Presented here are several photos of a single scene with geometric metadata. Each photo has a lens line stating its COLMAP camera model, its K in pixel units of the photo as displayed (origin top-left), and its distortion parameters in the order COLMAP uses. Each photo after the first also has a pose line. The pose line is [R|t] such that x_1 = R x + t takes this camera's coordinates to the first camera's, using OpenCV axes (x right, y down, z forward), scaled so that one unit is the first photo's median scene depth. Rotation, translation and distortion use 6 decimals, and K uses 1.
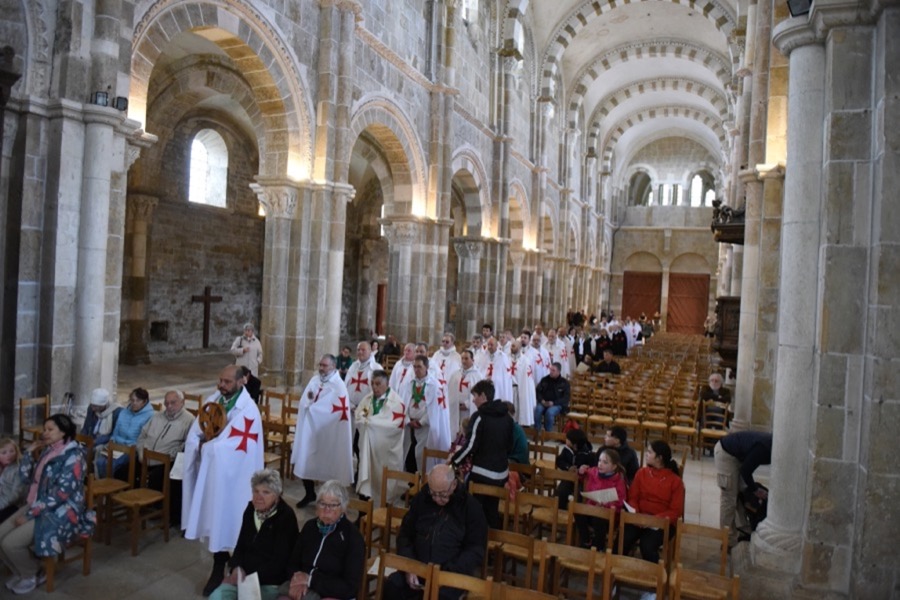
lens RADIAL K [[616.1, 0, 456.3], [0, 616.1, 302.1], [0, 0, 1]] dist [-0.050367, -0.000929]
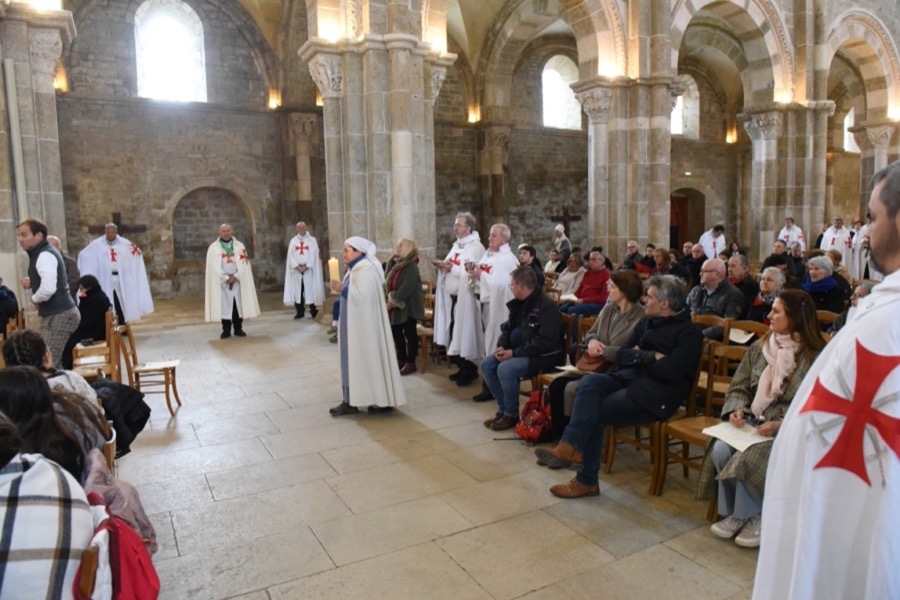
lens RADIAL K [[616.1, 0, 450.3], [0, 616.1, 294.5], [0, 0, 1]] dist [-0.050367, -0.000929]
pose [[0.779468, -0.002248, -0.626438, 0.197518], [0.054021, 0.996510, 0.063641, 0.043010], [0.624108, -0.083447, 0.776869, 0.294578]]
